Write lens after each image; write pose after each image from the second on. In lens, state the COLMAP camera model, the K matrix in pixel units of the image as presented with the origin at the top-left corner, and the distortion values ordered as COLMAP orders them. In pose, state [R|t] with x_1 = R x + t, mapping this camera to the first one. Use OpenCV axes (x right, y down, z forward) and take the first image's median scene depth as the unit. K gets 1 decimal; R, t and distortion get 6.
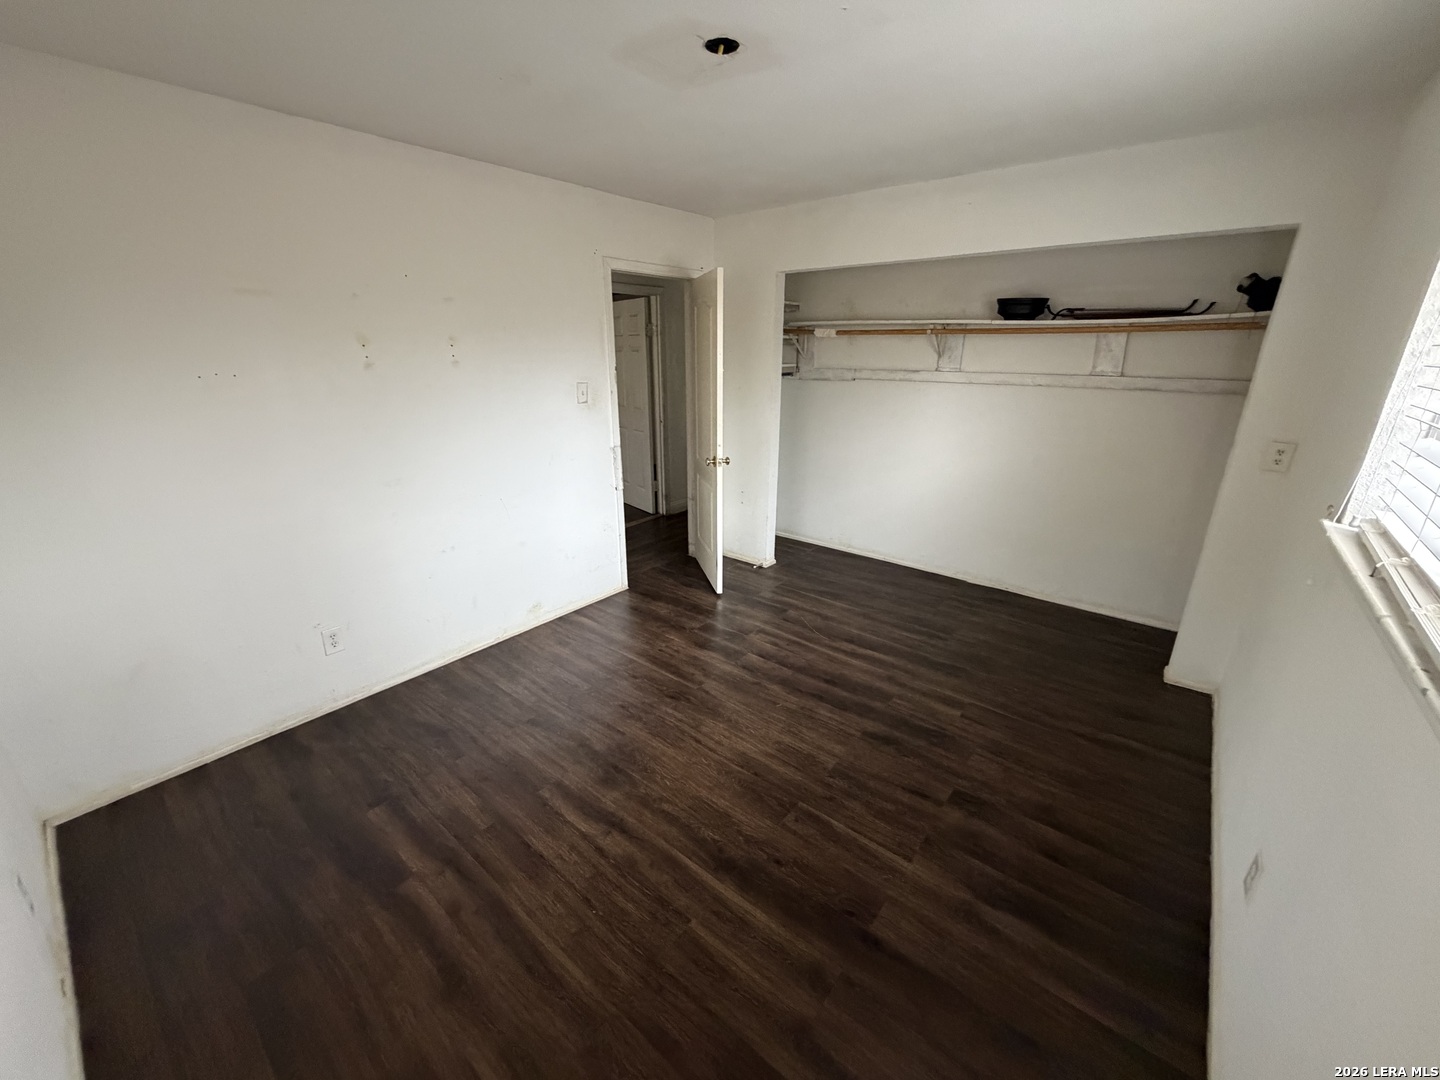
lens RADIAL K [[575.7, 0, 712.0], [0, 575.7, 539.5], [0, 0, 1]] dist [-0.002912, 0.001731]
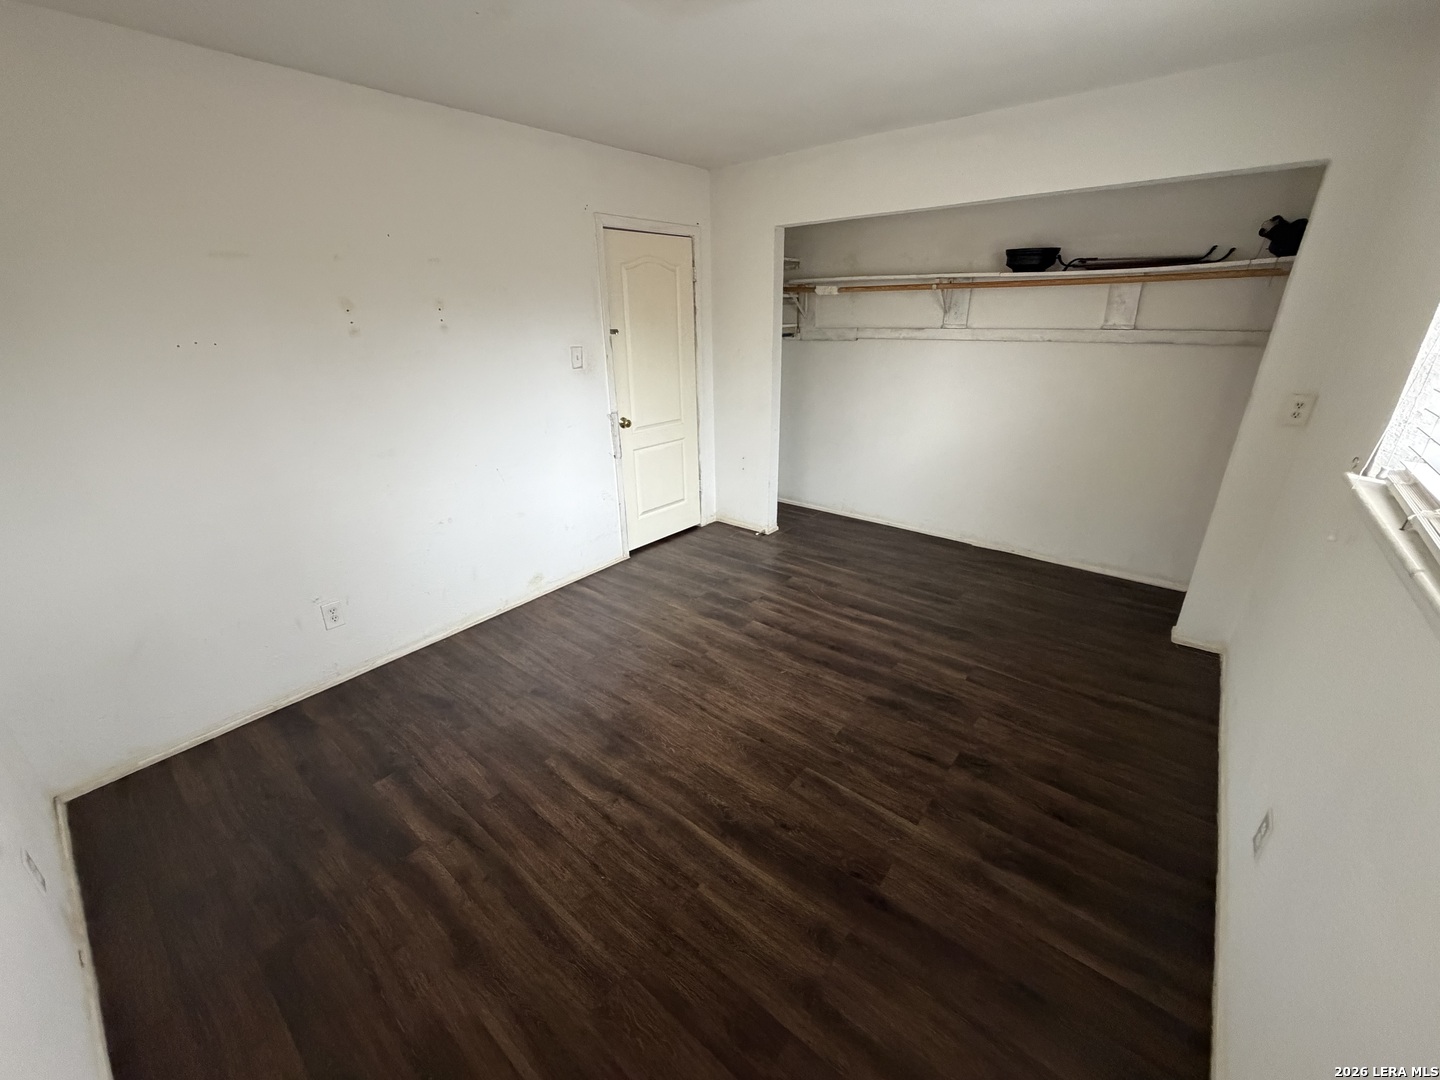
lens RADIAL K [[575.7, 0, 711.2], [0, 575.7, 537.7], [0, 0, 1]] dist [-0.002912, 0.001731]
pose [[0.999841, -0.017370, -0.004138, -0.000505], [0.017557, 0.998576, 0.050376, 0.005059], [0.003257, -0.050440, 0.998722, 0.021451]]
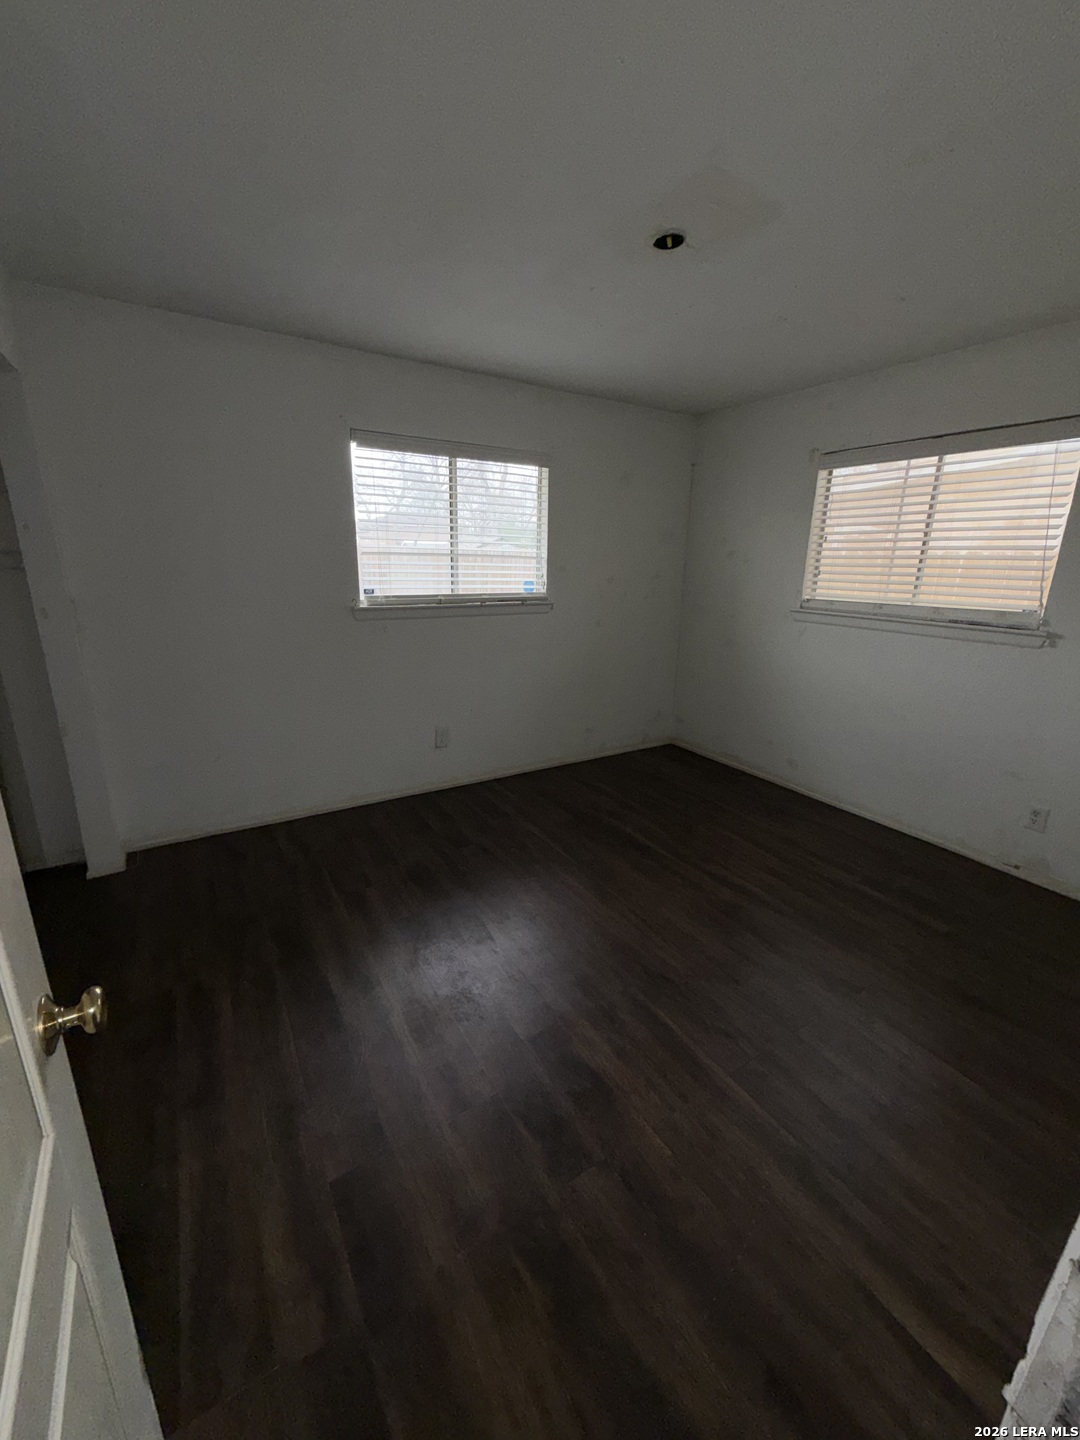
lens RADIAL K [[575.7, 0, 535.8], [0, 575.7, 725.6], [0, 0, 1]] dist [-0.002912, 0.001731]
pose [[-0.946944, -0.099522, 0.305602, -0.134035], [0.092005, 0.827117, 0.554447, -0.550424], [-0.307949, 0.553148, -0.774077, 1.895093]]
